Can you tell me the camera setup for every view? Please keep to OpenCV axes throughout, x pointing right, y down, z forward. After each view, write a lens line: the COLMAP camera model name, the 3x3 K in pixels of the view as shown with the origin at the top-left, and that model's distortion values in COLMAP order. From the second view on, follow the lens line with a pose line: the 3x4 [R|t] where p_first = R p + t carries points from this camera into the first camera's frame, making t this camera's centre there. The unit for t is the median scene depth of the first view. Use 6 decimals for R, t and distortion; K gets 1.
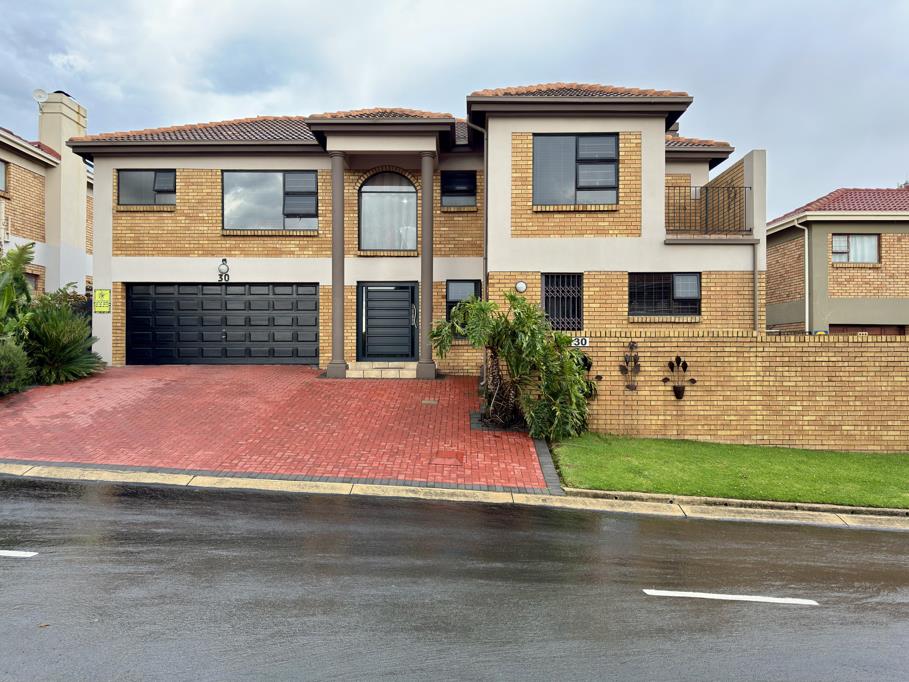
lens RADIAL K [[633.4, 0, 454.5], [0, 633.4, 341.0], [0, 0, 1]] dist [0.074027, -0.131718]
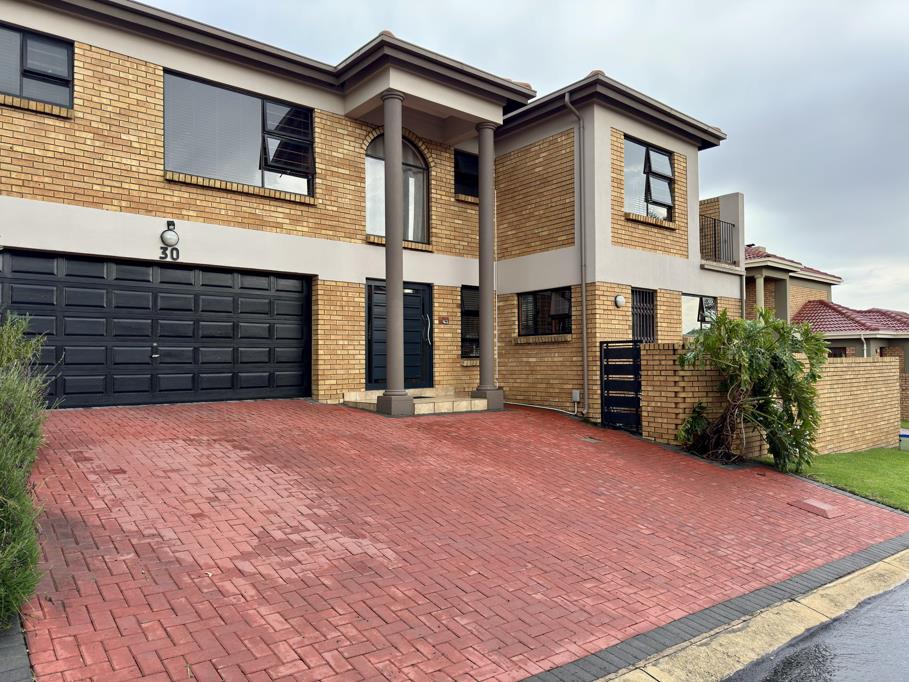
lens RADIAL K [[632.5, 0, 460.5], [0, 632.5, 342.7], [0, 0, 1]] dist [0.089506, -0.127422]
pose [[0.760225, 0.011582, 0.649556, -0.762628], [-0.006514, 0.999927, -0.010205, -0.020561], [-0.649627, 0.003527, 0.760245, 0.553931]]
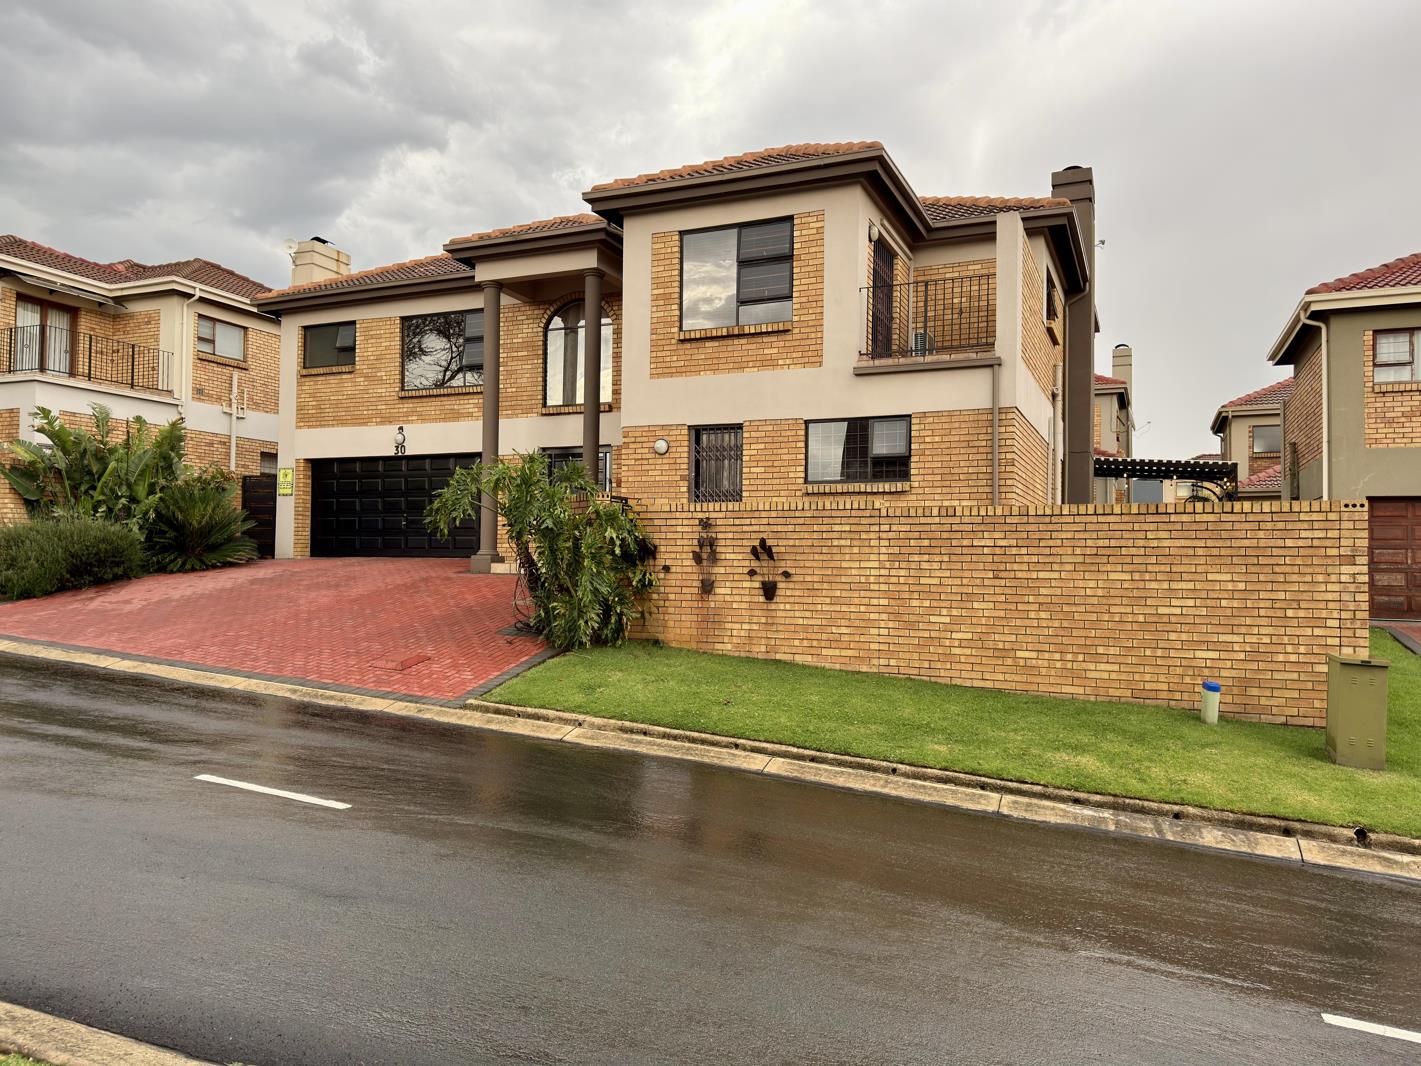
lens RADIAL K [[988.7, 0, 719.8], [0, 988.7, 535.6], [0, 0, 1]] dist [0.089506, -0.127422]
pose [[0.920774, -0.001401, -0.390095, 0.716094], [-0.004139, 0.999902, -0.013360, 0.035288], [0.390076, 0.013916, 0.920678, -0.004305]]
